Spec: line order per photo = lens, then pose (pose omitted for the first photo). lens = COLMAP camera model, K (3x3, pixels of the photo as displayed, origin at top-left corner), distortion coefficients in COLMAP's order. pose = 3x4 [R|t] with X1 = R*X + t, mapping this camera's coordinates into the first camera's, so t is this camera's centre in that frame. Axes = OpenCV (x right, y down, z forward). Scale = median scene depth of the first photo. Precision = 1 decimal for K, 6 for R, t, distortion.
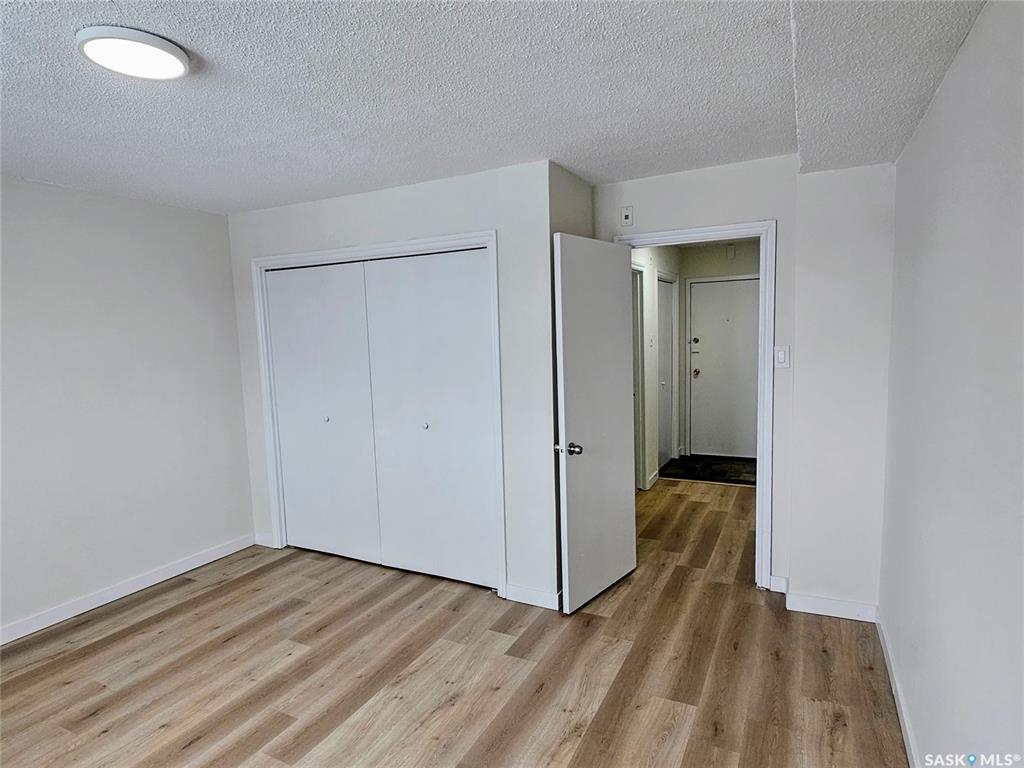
lens RADIAL K [[570.5, 0, 510.2], [0, 570.5, 393.6], [0, 0, 1]] dist [-0.001767, -0.001324]
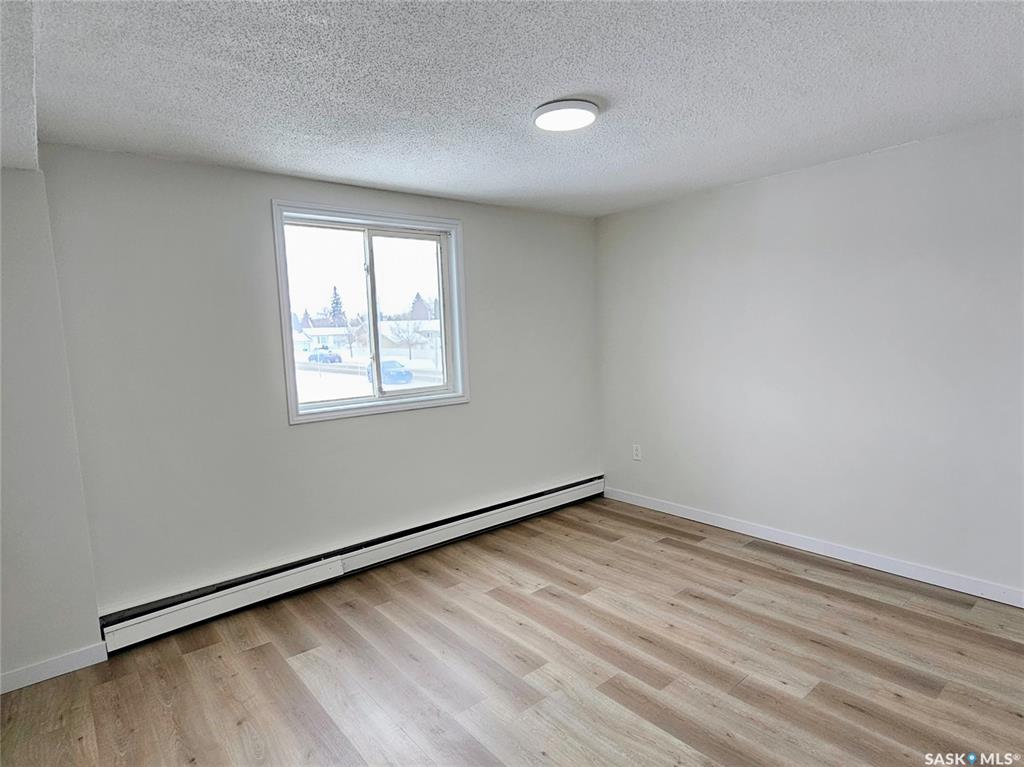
lens RADIAL K [[570.5, 0, 510.2], [0, 570.5, 393.1], [0, 0, 1]] dist [-0.001767, -0.001324]
pose [[-0.388754, 0.148162, -0.909351, 0.444724], [-0.047860, 0.982405, 0.180526, -0.092594], [0.920098, 0.113702, -0.374823, 0.830746]]
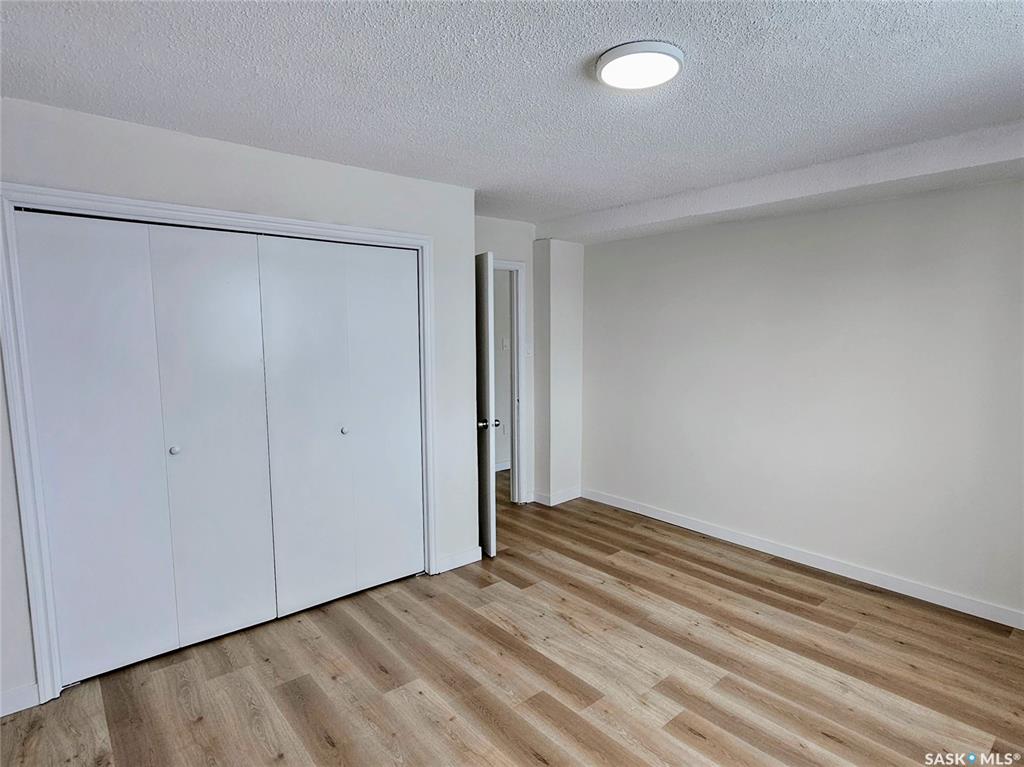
lens RADIAL K [[570.5, 0, 510.2], [0, 570.5, 393.1], [0, 0, 1]] dist [-0.001767, -0.001324]
pose [[0.378148, -0.076008, 0.922620, -1.025427], [0.093978, 0.994627, 0.043422, -0.019990], [-0.920963, 0.070286, 0.383259, 0.474065]]
